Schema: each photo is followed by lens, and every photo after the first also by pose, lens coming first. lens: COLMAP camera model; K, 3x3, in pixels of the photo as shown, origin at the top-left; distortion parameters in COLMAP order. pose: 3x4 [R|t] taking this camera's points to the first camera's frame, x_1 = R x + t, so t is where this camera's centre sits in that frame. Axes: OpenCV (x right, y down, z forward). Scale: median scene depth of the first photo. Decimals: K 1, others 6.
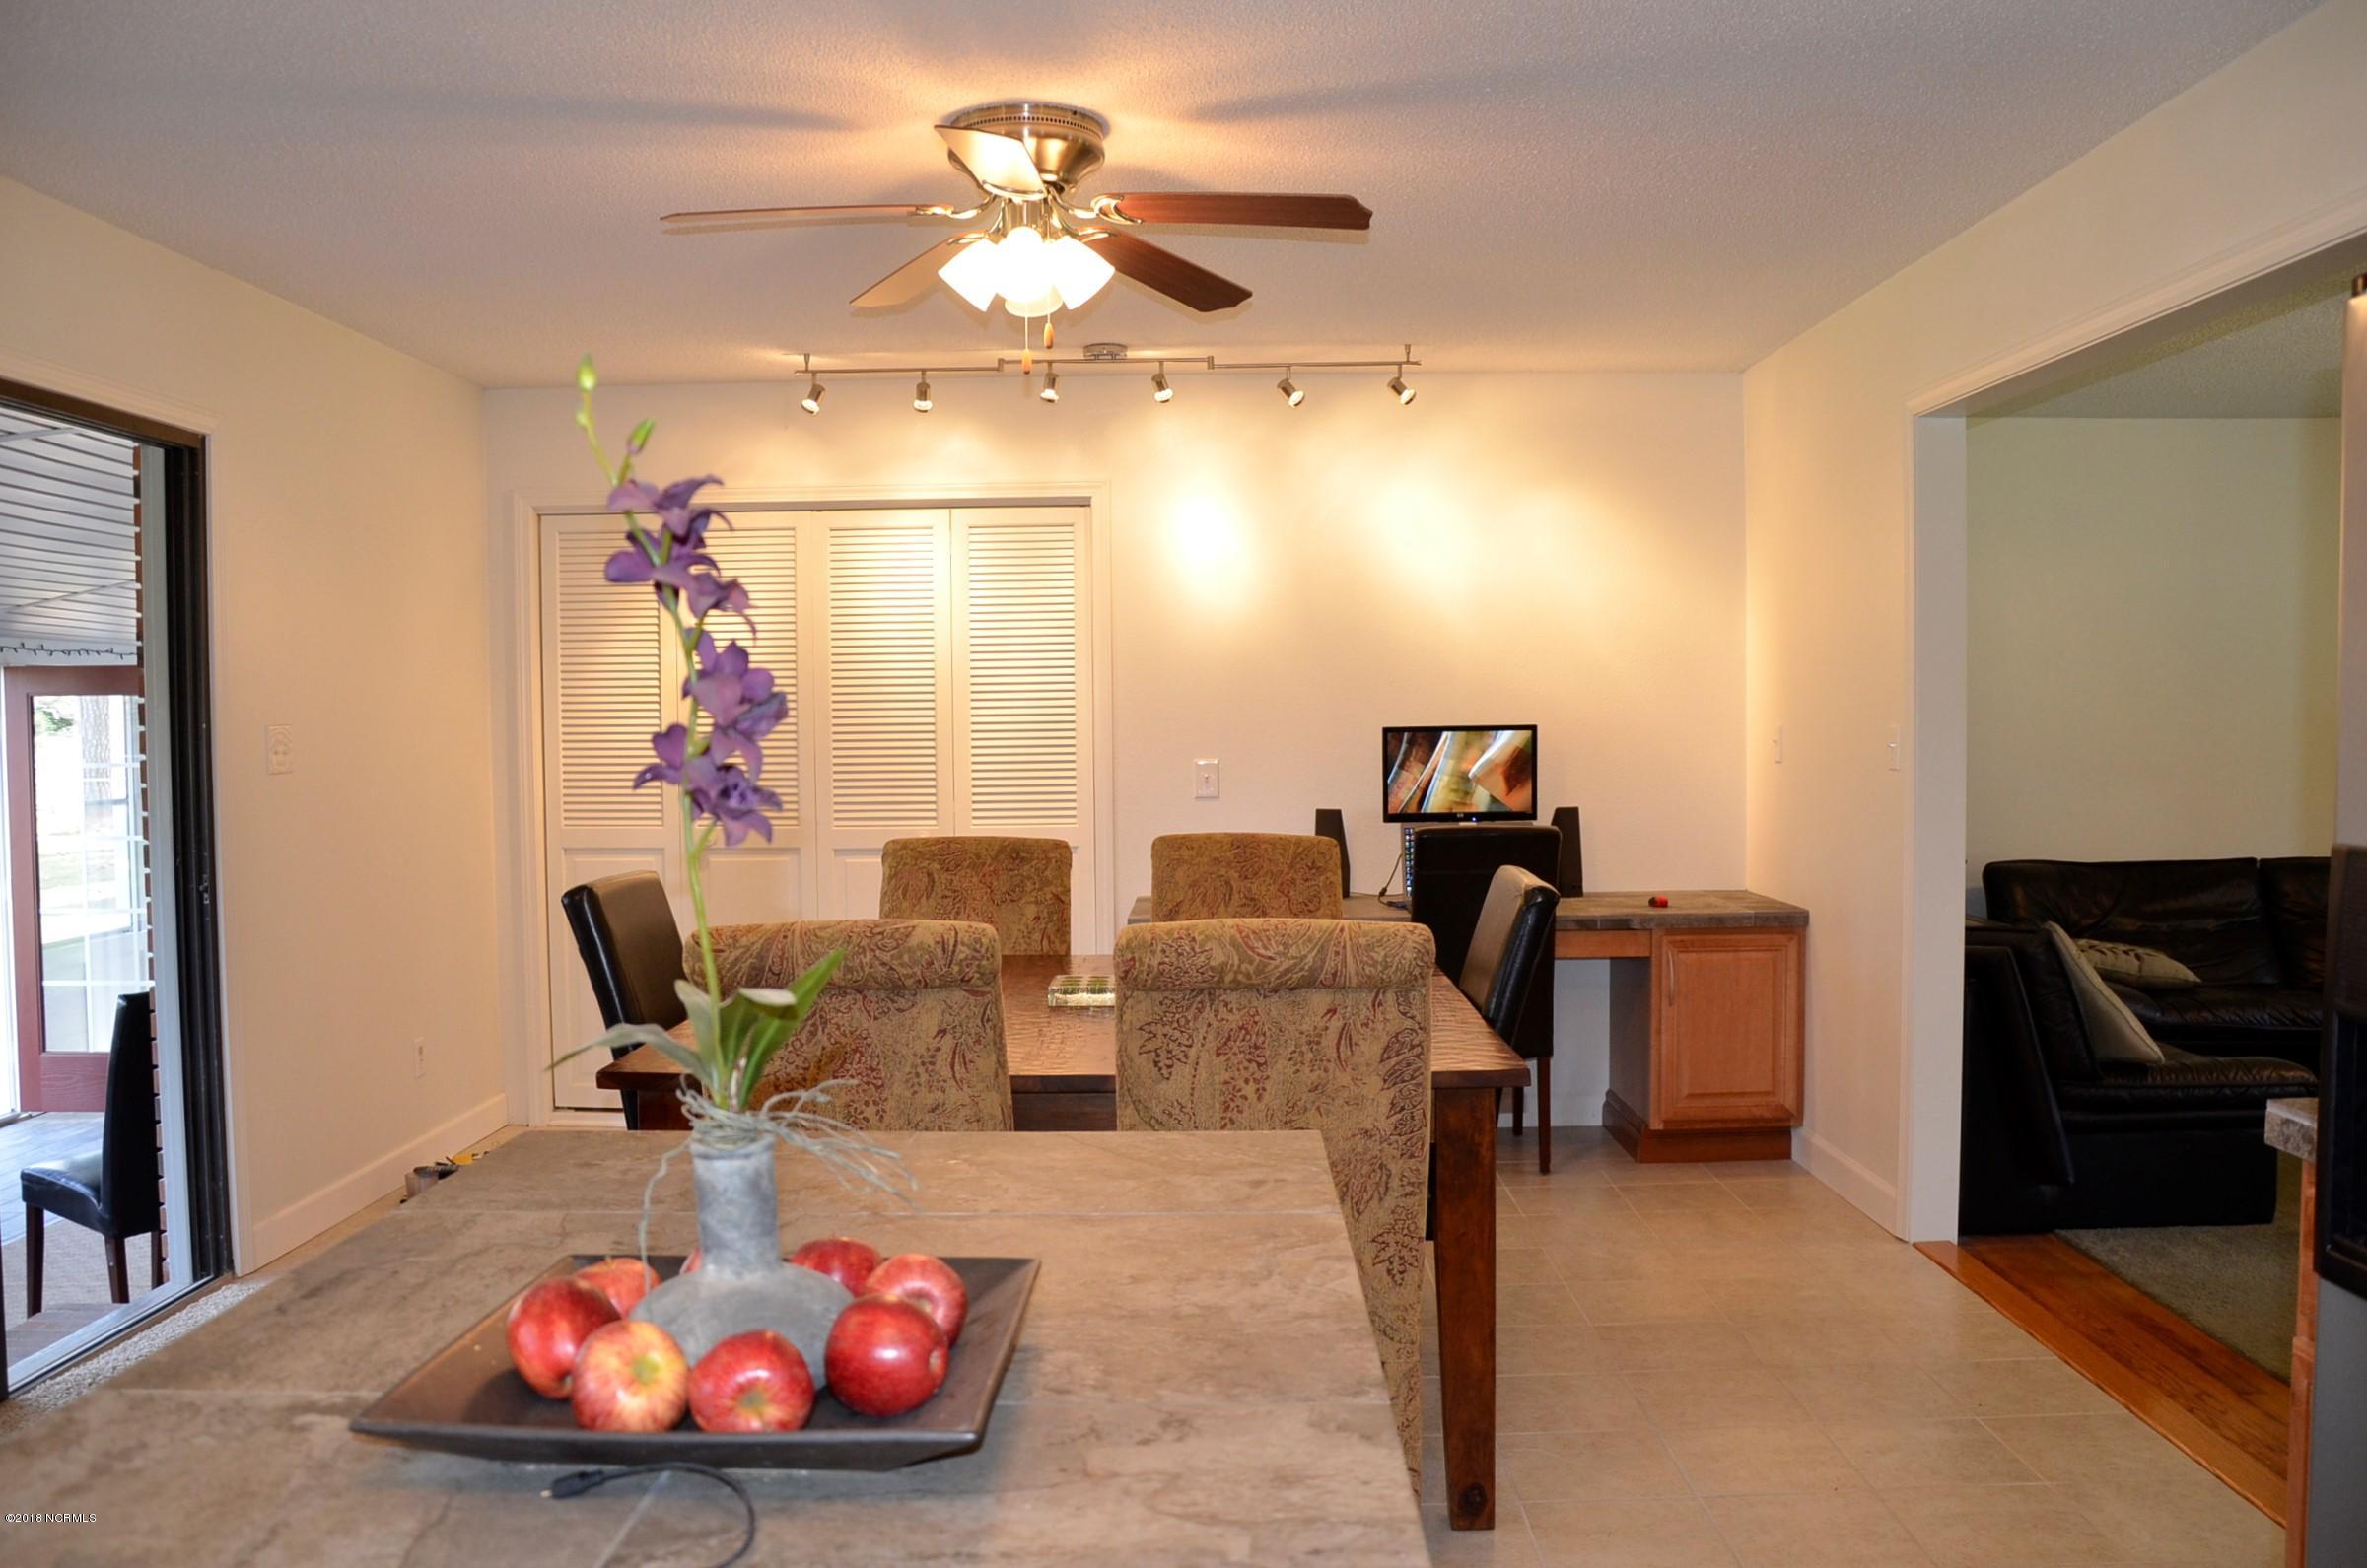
lens RADIAL K [[1879.4, 0, 1191.1], [0, 1879.4, 796.8], [0, 0, 1]] dist [-0.153471, 0.094653]
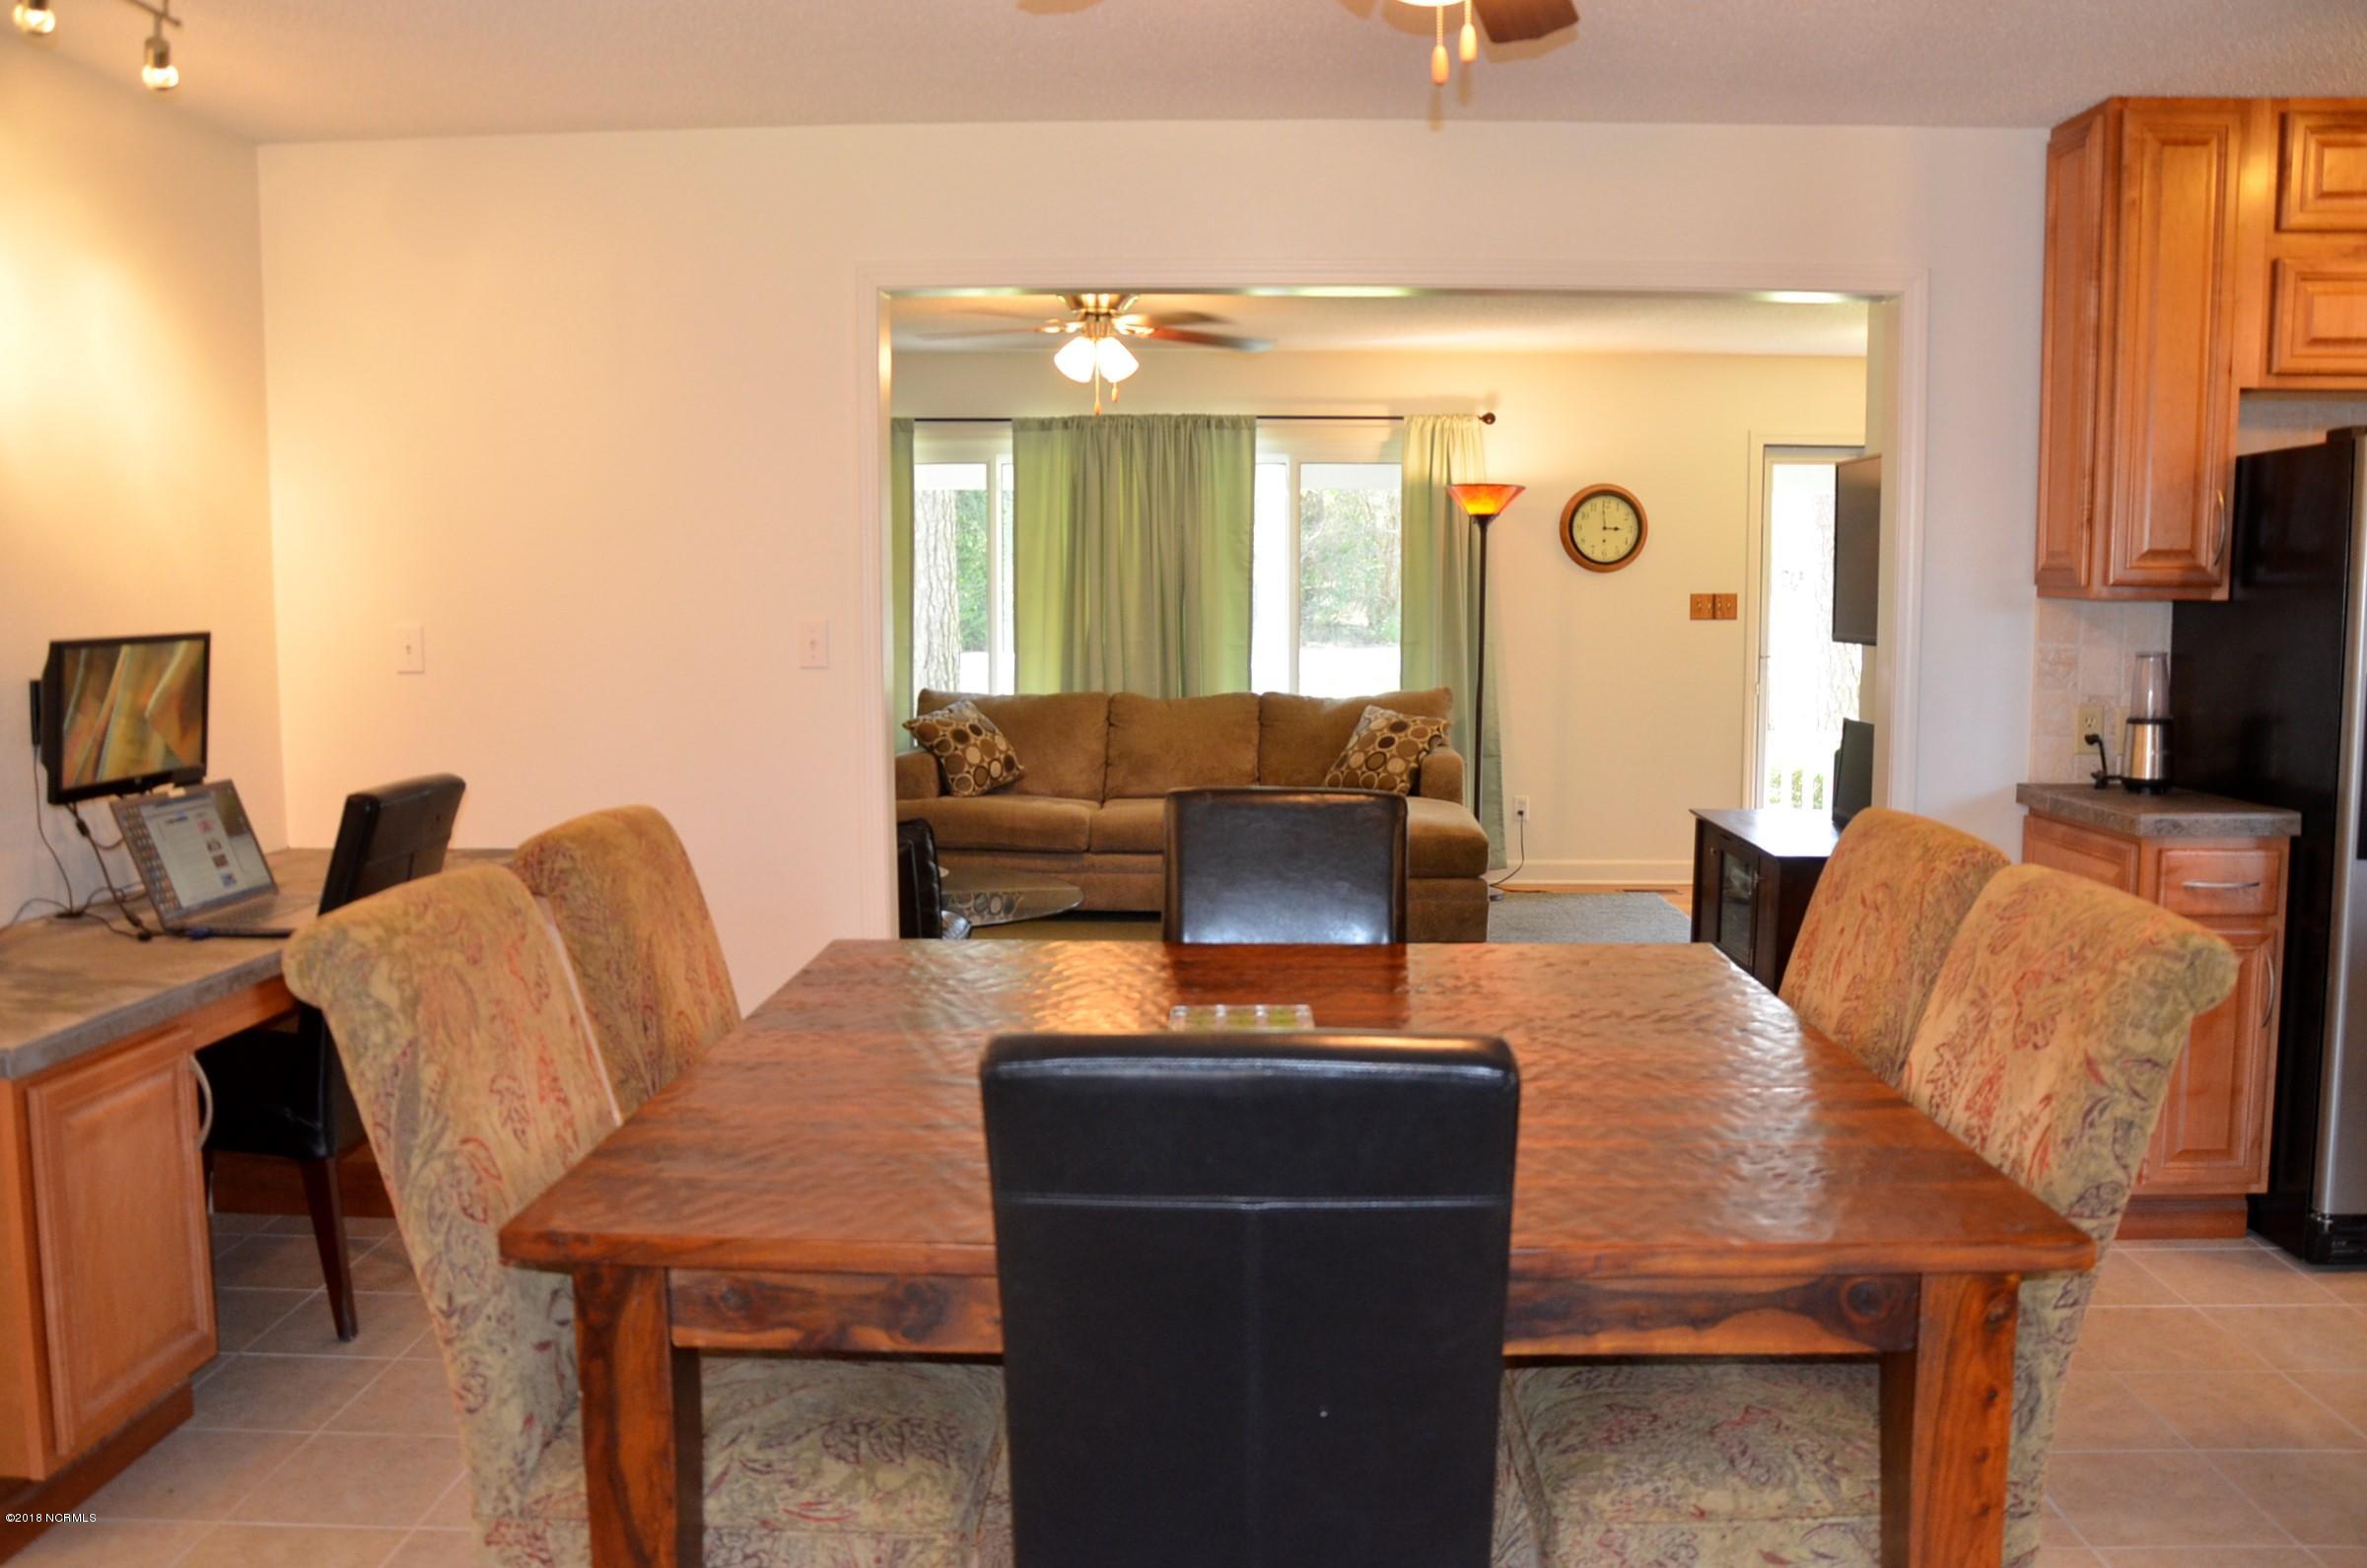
lens RADIAL K [[1899.7, 0, 1187.8], [0, 1899.7, 806.4], [0, 0, 1]] dist [-0.158492, 0.126300]
pose [[0.018721, -0.105767, 0.994215, -0.808495], [0.043801, 0.993521, 0.104868, -0.053385], [-0.998865, 0.041585, 0.023233, 1.156424]]
